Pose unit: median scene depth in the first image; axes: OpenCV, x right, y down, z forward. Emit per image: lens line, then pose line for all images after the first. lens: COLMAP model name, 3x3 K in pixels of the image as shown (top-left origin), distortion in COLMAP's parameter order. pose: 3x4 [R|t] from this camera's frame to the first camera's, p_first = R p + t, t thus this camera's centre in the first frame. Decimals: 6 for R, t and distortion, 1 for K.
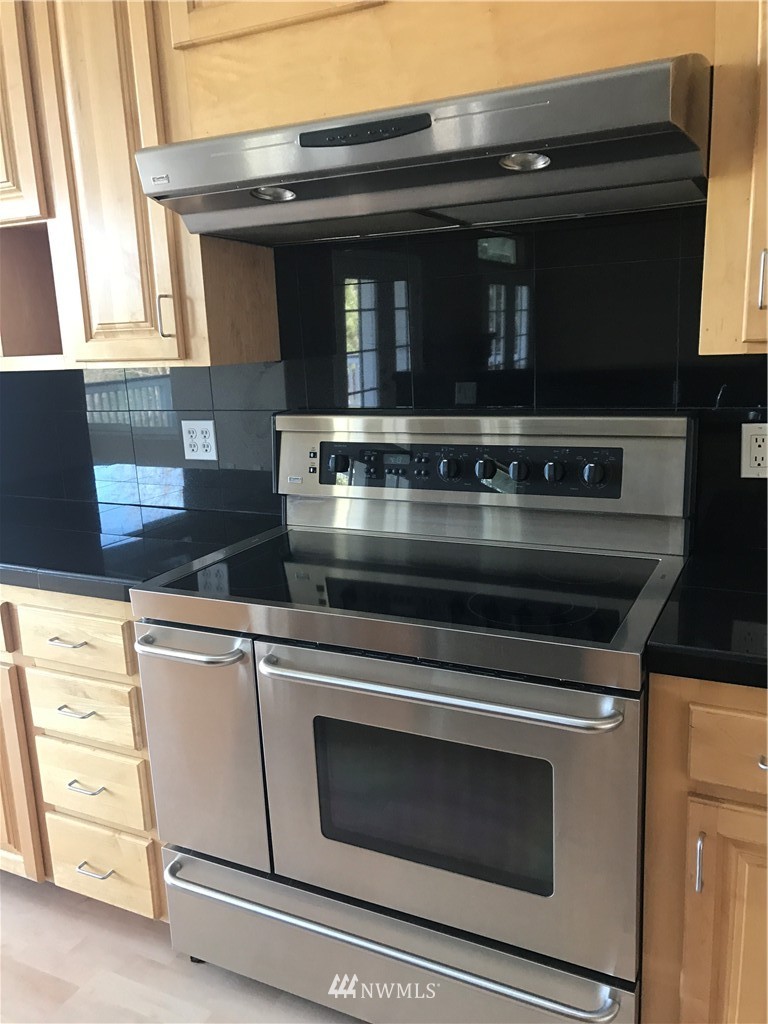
lens RADIAL K [[837.1, 0, 384.0], [0, 837.1, 512.0], [0, 0, 1]] dist [0.067654, -0.131248]
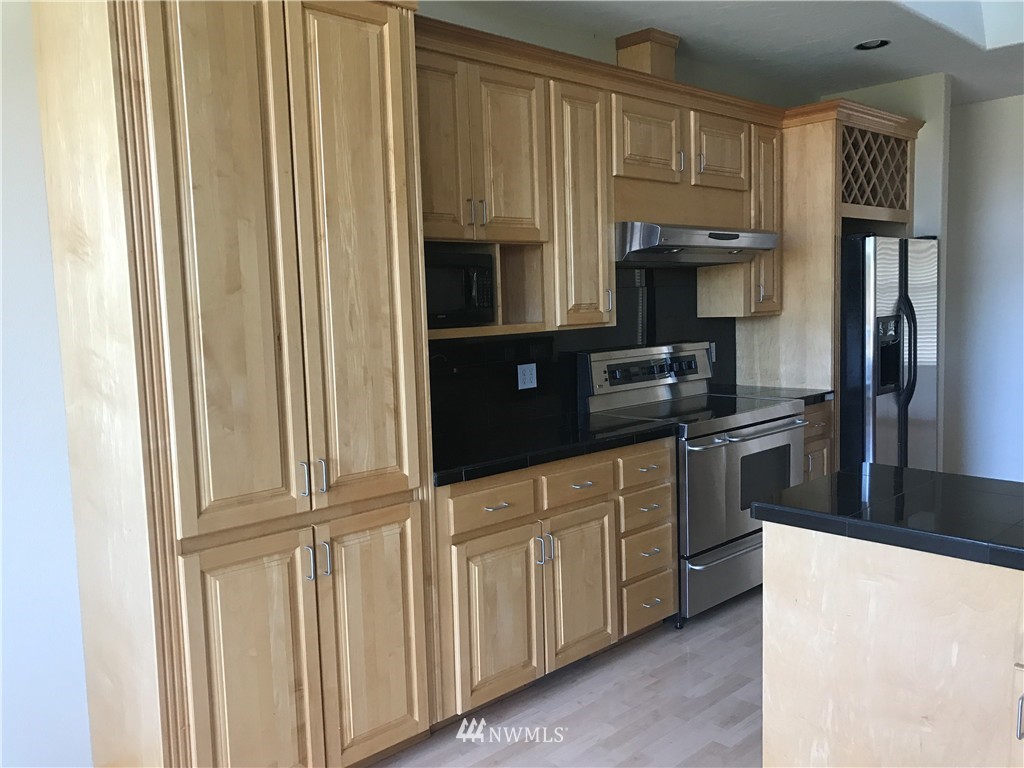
lens RADIAL K [[837.1, 0, 512.0], [0, 837.1, 384.0], [0, 0, 1]] dist [0.067654, -0.131248]
pose [[0.347325, -0.065967, 0.935422, -1.965216], [0.220568, 0.975283, -0.013120, -0.063542], [-0.911436, 0.210881, 0.353290, 0.520807]]
